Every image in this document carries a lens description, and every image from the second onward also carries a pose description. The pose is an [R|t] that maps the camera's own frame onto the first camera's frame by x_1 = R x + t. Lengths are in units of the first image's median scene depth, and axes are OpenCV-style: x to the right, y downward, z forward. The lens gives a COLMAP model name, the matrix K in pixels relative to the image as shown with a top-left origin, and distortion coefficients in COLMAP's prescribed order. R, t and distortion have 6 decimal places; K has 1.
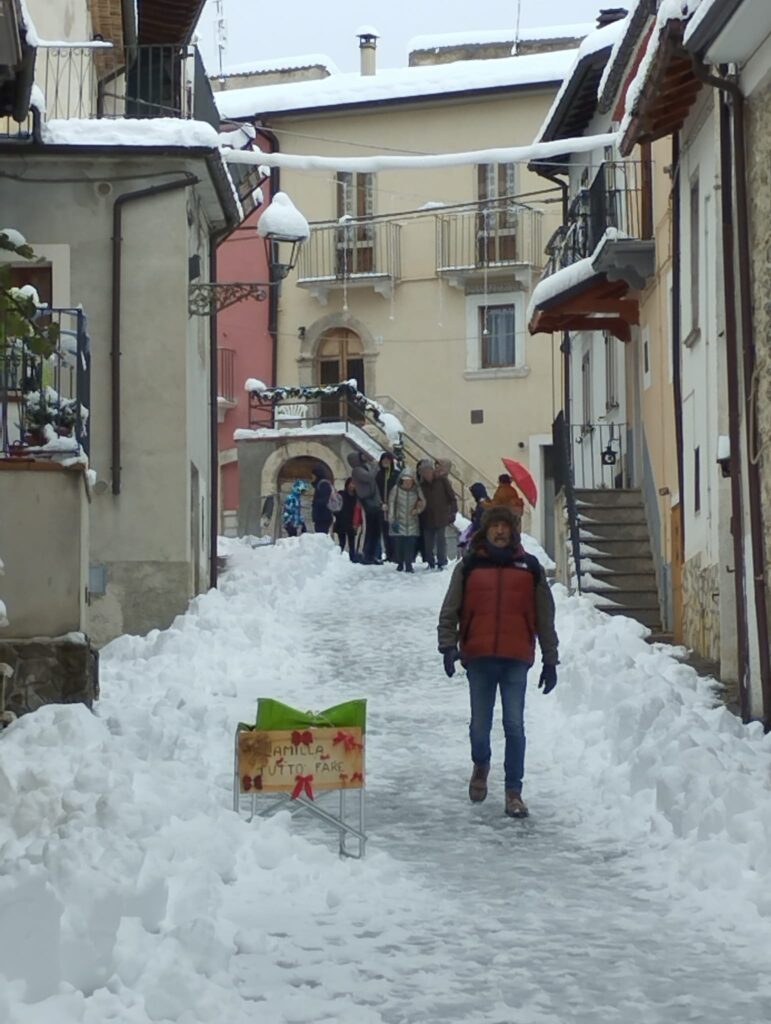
lens RADIAL K [[791.7, 0, 385.5], [0, 791.7, 512.0], [0, 0, 1]] dist [0.001048, 0.007091]
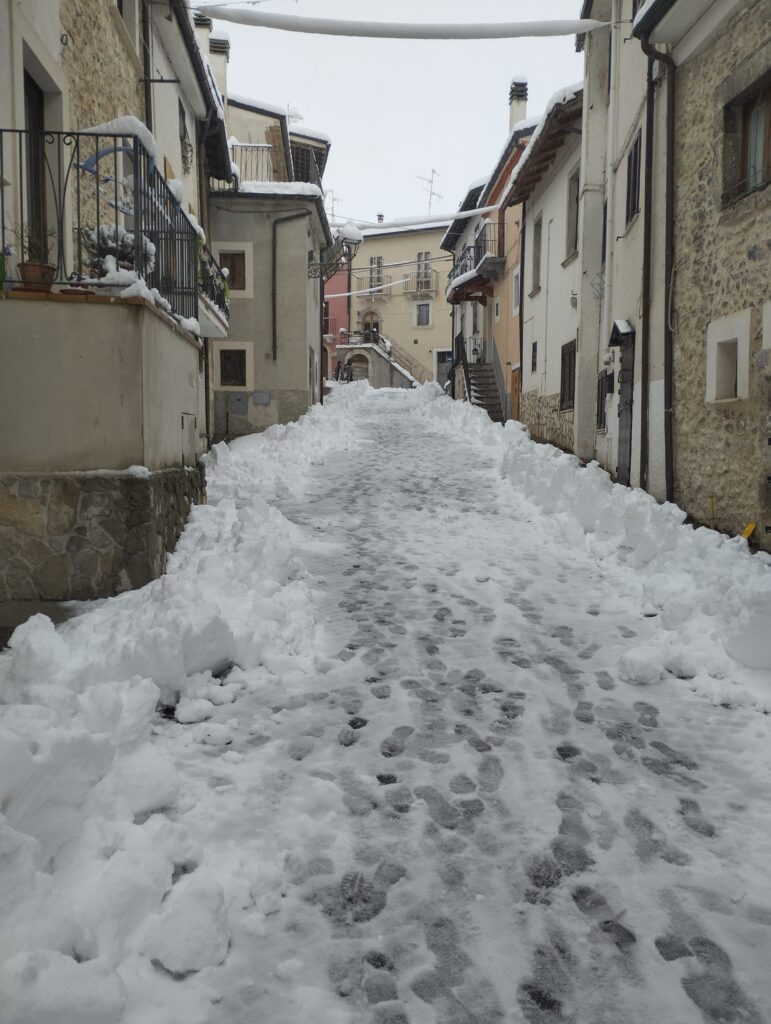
lens RADIAL K [[1369.3, 0, 385.5], [0, 1369.3, 512.0], [0, 0, 1]] dist [0.003944, -0.055257]
pose [[0.995783, 0.022785, -0.088863, 0.334528], [-0.010559, 0.990694, 0.135695, -0.129086], [0.091128, -0.134185, 0.986757, -2.964183]]
